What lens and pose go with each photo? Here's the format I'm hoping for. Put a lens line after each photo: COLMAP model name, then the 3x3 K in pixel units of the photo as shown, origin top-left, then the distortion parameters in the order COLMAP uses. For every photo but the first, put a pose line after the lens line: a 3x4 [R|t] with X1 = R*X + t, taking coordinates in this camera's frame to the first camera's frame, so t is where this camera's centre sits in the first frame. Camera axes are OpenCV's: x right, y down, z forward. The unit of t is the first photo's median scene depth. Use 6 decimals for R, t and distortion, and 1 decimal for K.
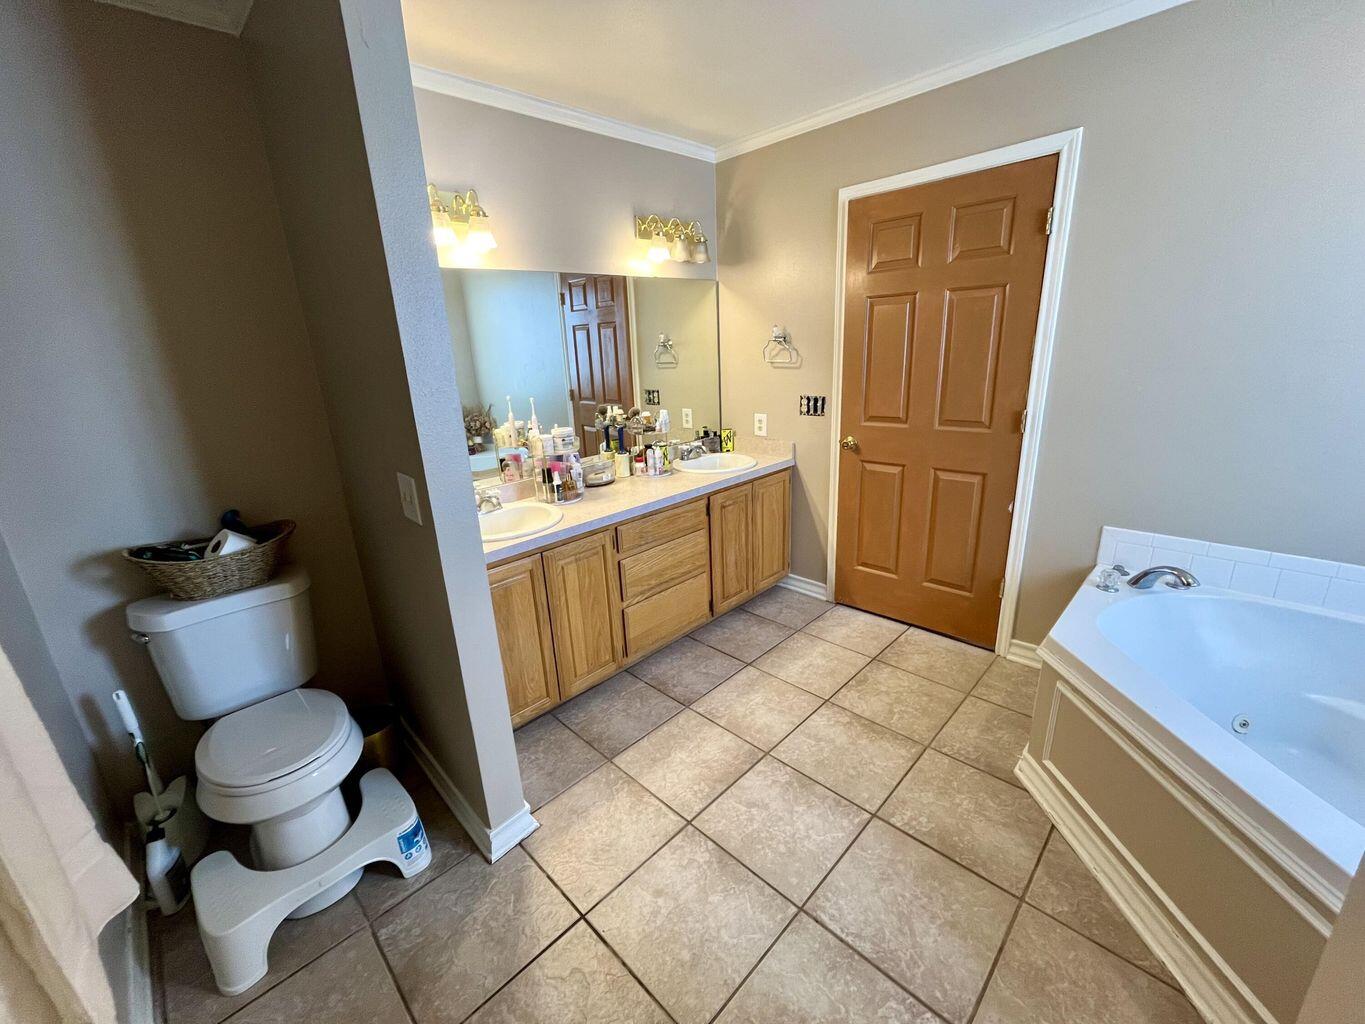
lens RADIAL K [[554.1, 0, 678.8], [0, 554.1, 511.0], [0, 0, 1]] dist [-0.001222, -0.000395]
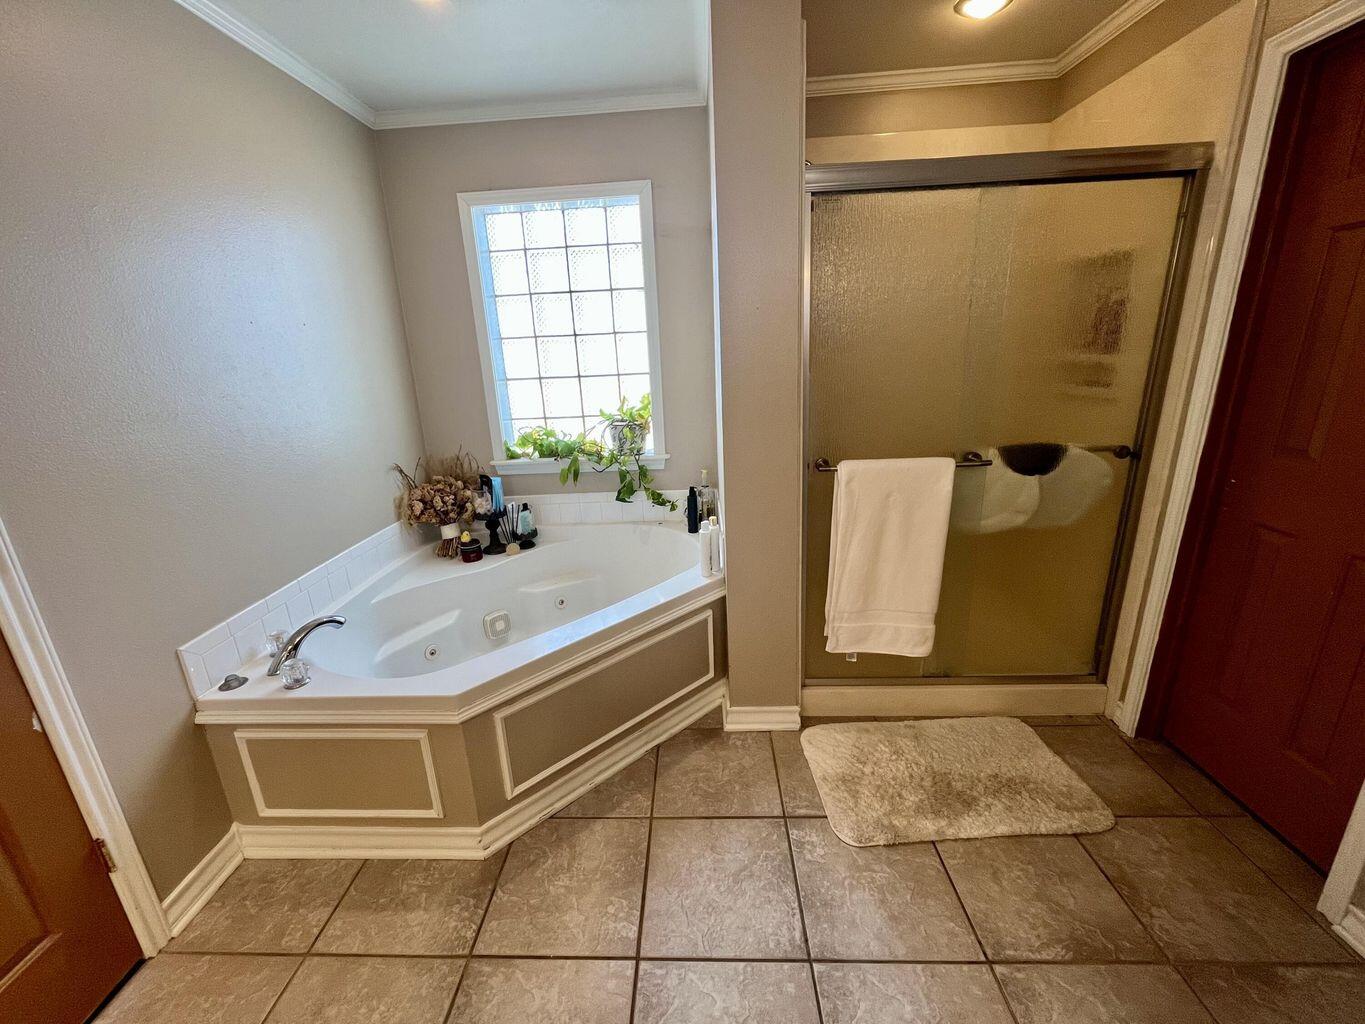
lens RADIAL K [[554.1, 0, 678.8], [0, 554.1, 511.0], [0, 0, 1]] dist [-0.001222, -0.000395]
pose [[-0.678168, -0.137227, 0.721982, -0.166522], [0.285229, 0.856253, 0.430668, -0.319250], [-0.677298, 0.497995, -0.541542, 1.170140]]
